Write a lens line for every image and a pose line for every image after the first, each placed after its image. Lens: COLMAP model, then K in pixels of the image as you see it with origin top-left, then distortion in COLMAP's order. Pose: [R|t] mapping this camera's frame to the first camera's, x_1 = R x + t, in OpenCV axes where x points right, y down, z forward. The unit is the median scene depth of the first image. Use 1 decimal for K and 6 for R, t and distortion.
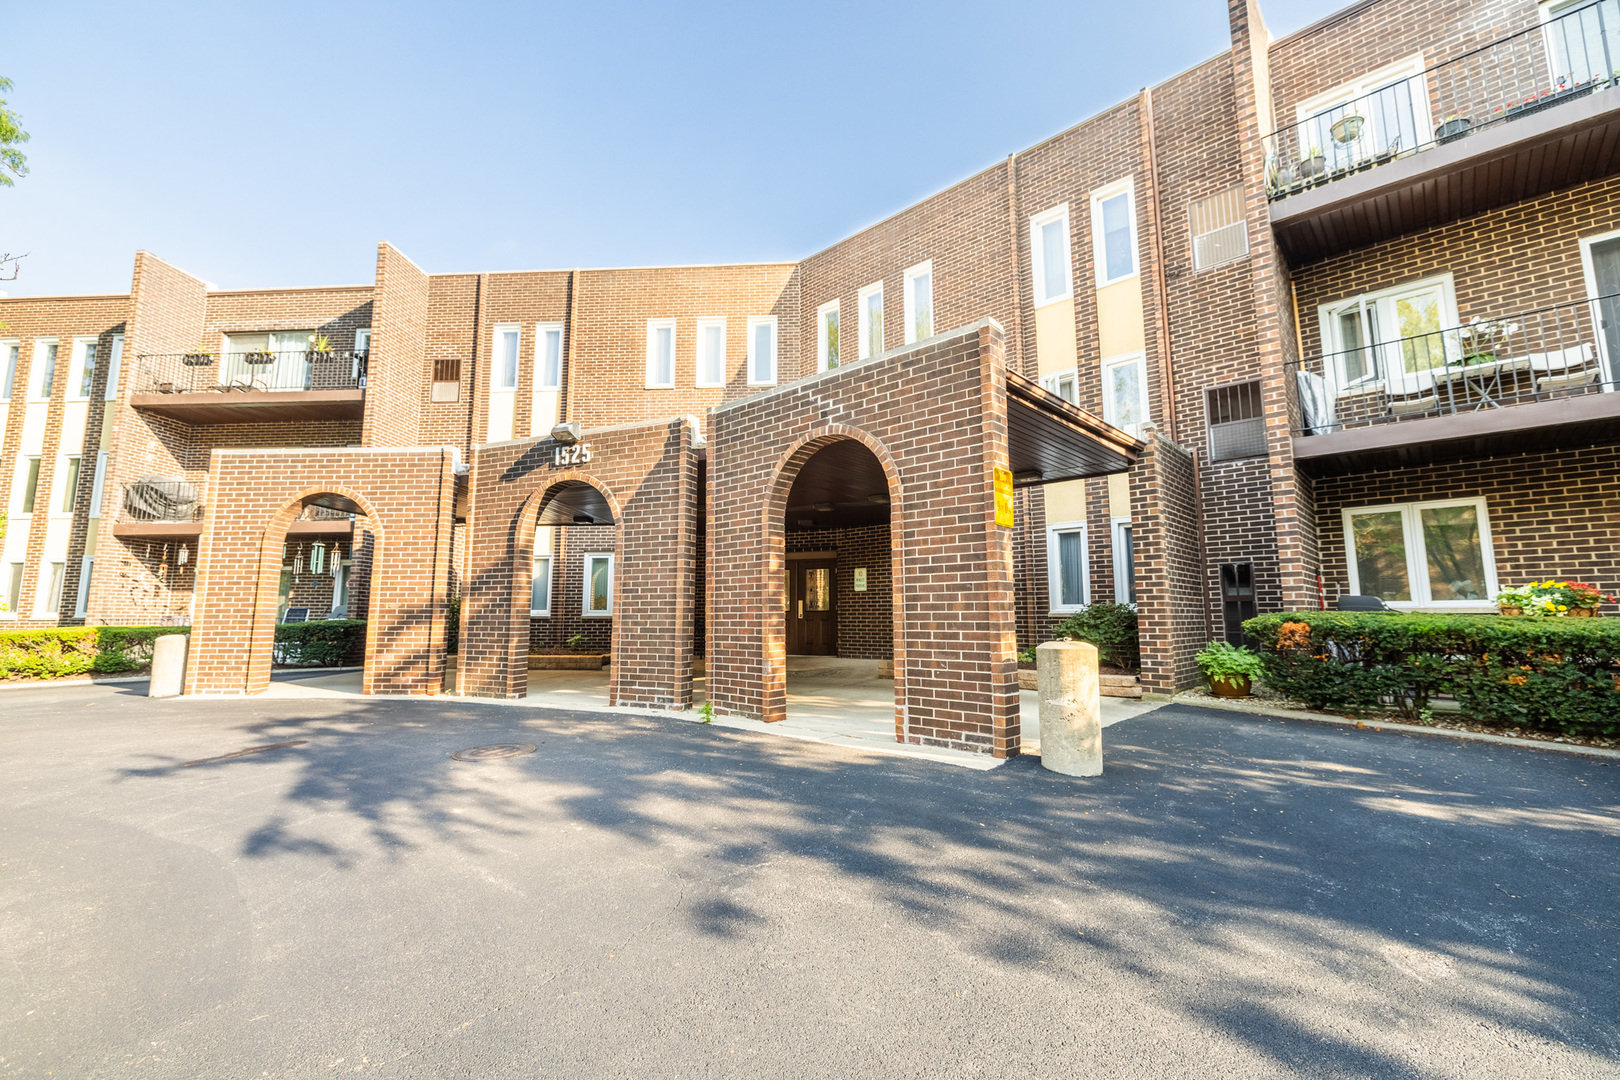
lens RADIAL K [[680.4, 0, 806.5], [0, 680.4, 527.2], [0, 0, 1]] dist [-0.000223, 0.000347]
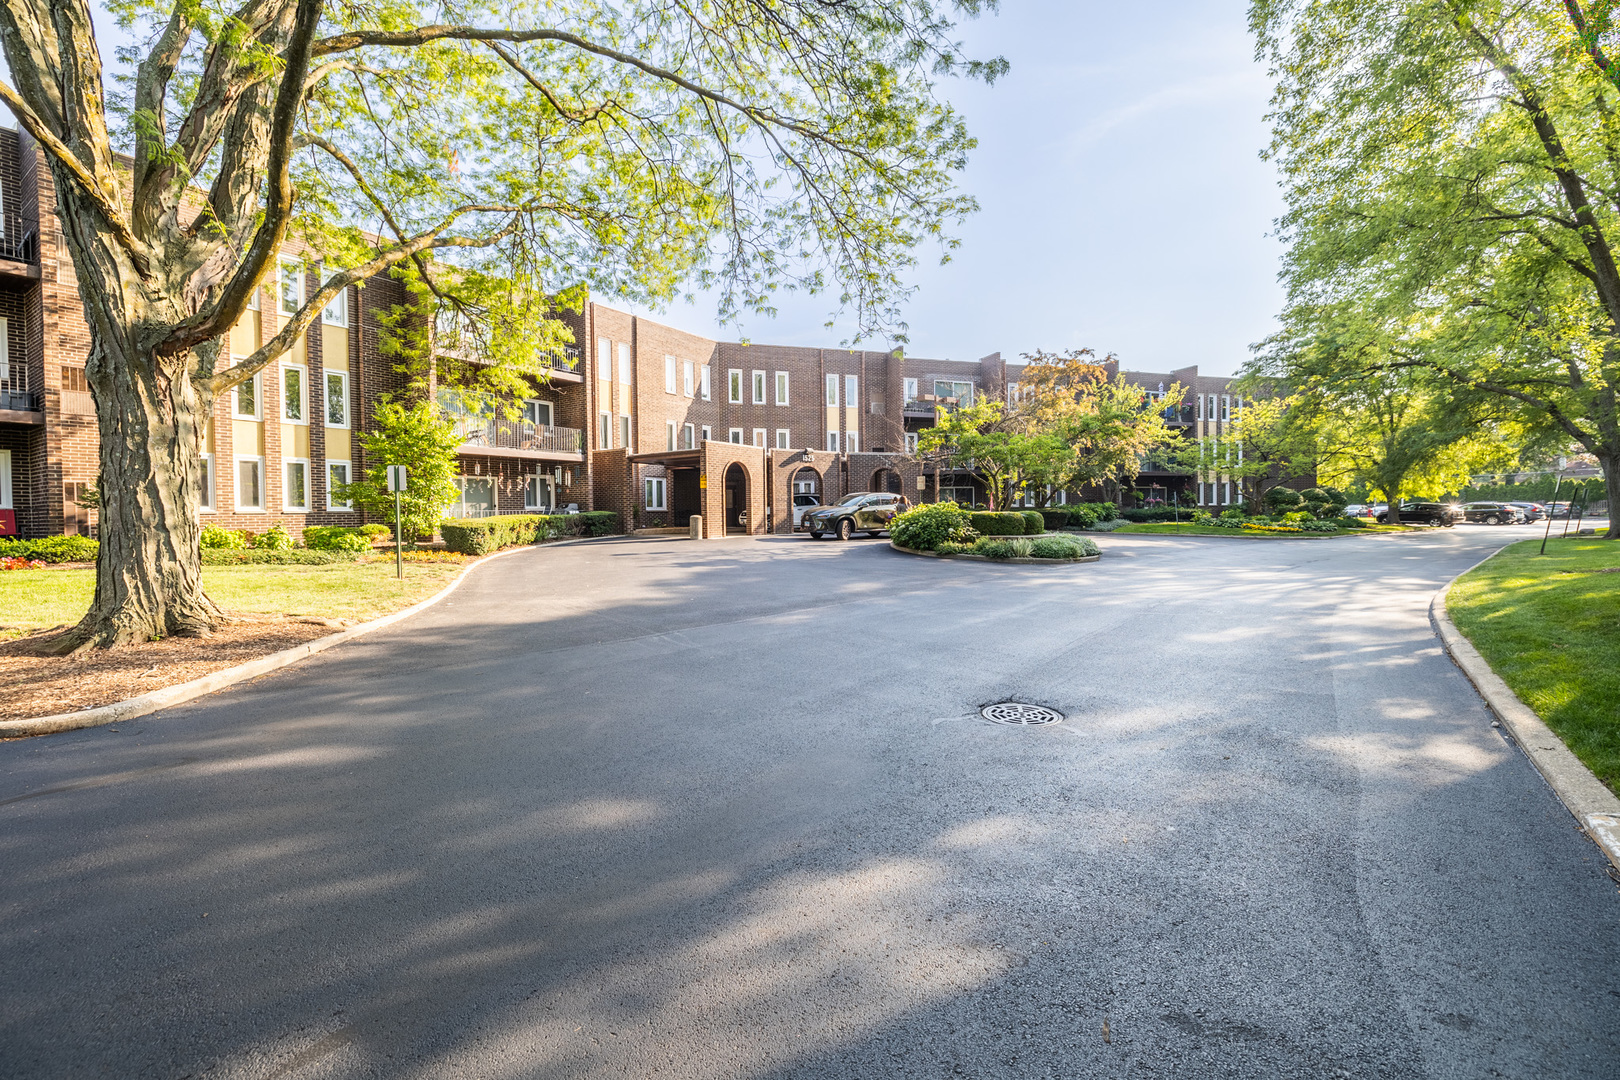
lens RADIAL K [[680.4, 0, 806.5], [0, 680.4, 527.2], [0, 0, 1]] dist [-0.000223, 0.000347]
pose [[0.466789, -0.032589, 0.883768, -2.056449], [-0.103122, 0.990498, 0.090992, -0.051703], [-0.878336, -0.133610, 0.458993, -0.312509]]
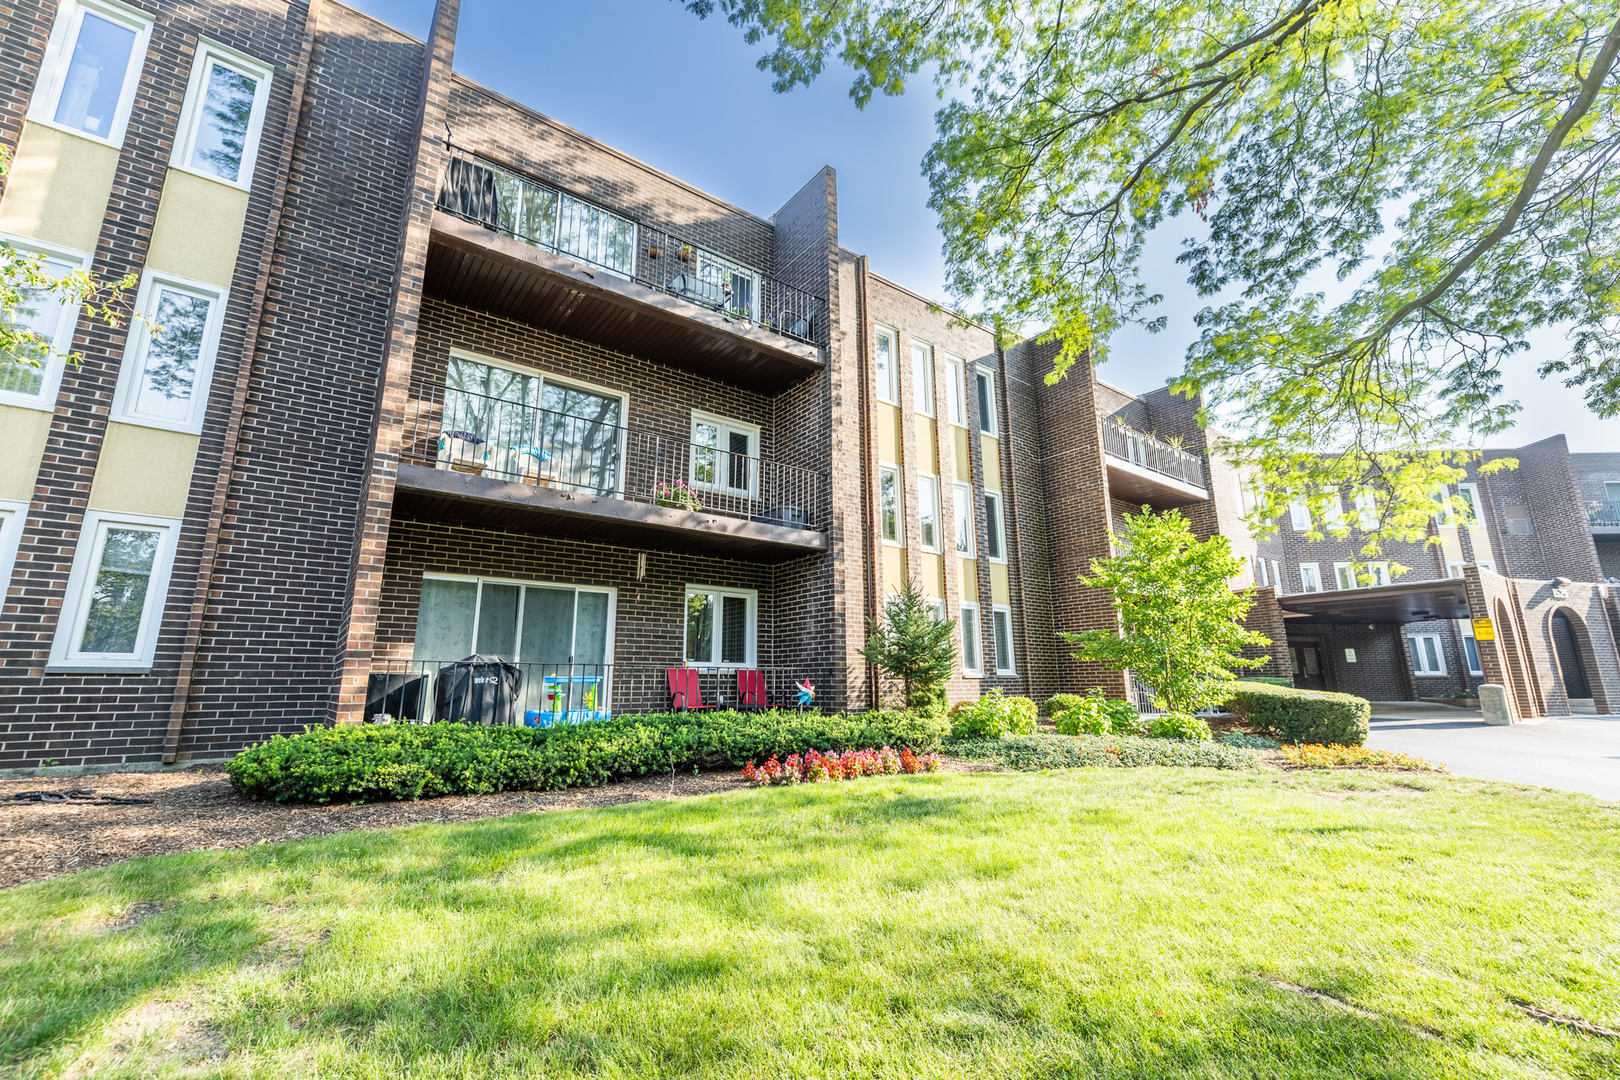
lens RADIAL K [[680.4, 0, 806.5], [0, 680.4, 527.2], [0, 0, 1]] dist [-0.000223, 0.000347]
pose [[0.740654, 0.136899, 0.657792, -2.191238], [-0.079077, 0.989979, -0.116994, 0.069668], [-0.667217, 0.034636, 0.744058, 0.644297]]
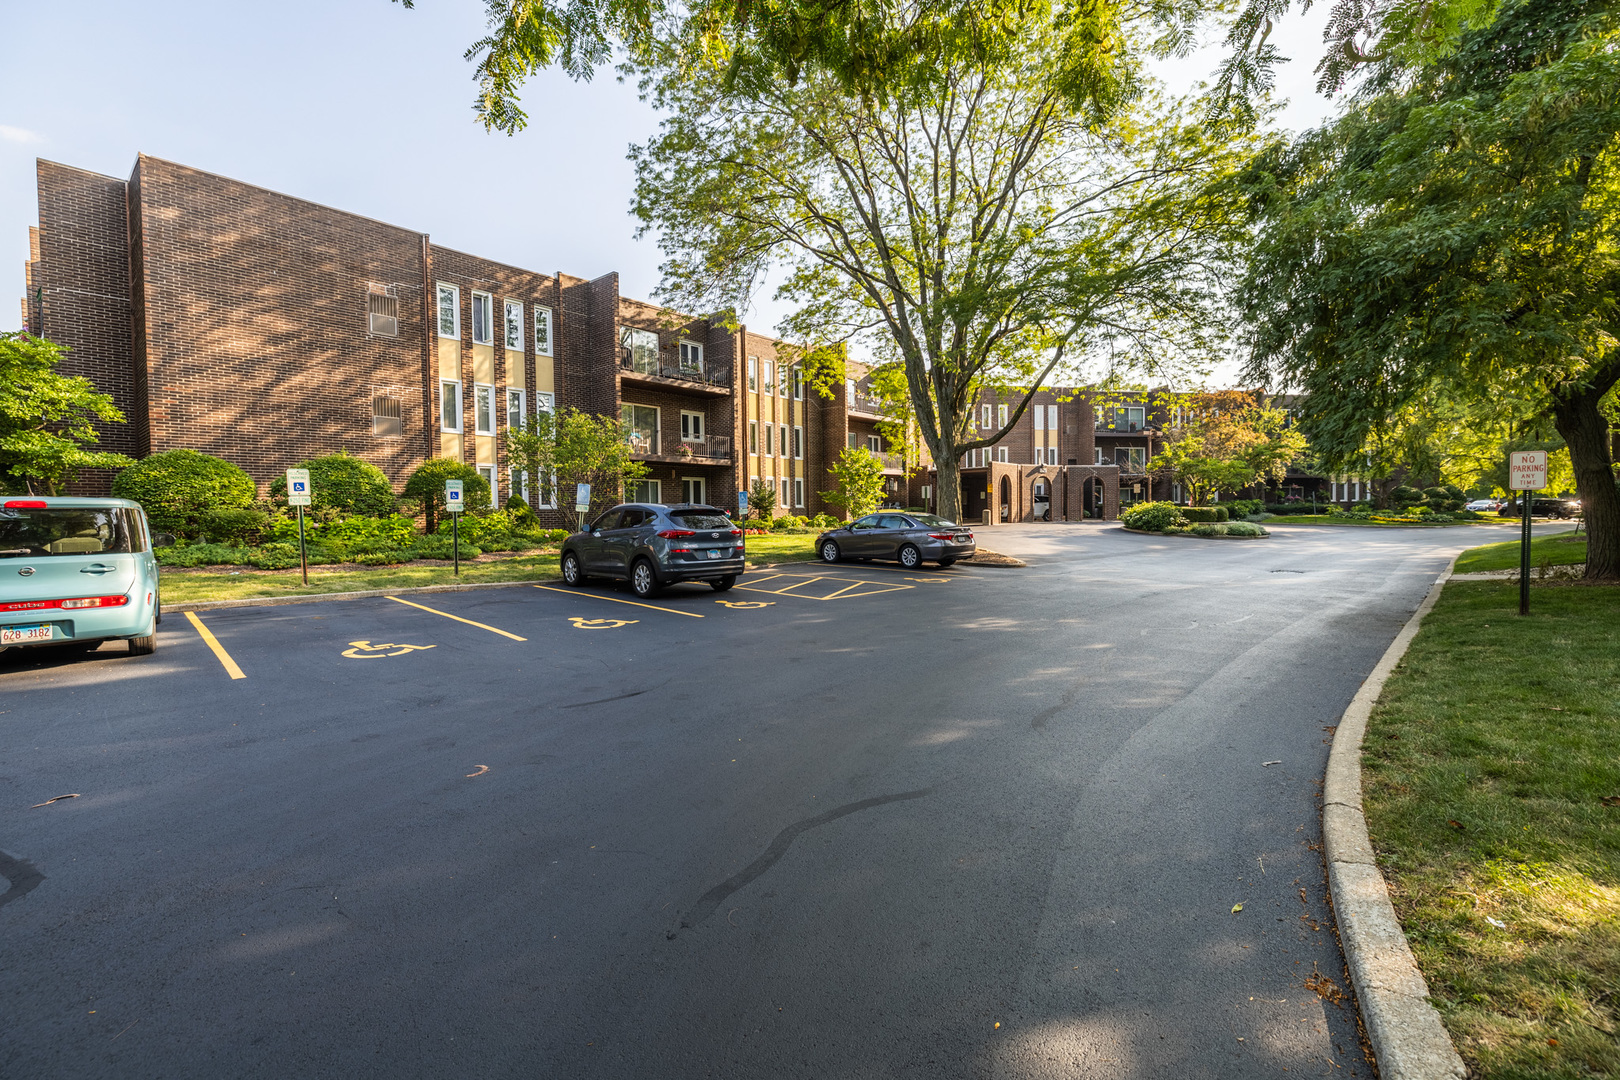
lens RADIAL K [[680.4, 0, 806.5], [0, 680.4, 527.2], [0, 0, 1]] dist [-0.000223, 0.000347]
pose [[0.572836, -0.038090, 0.818785, -3.285934], [-0.092769, 0.989489, 0.110934, -0.060358], [-0.814404, -0.139505, 0.563281, -0.217839]]
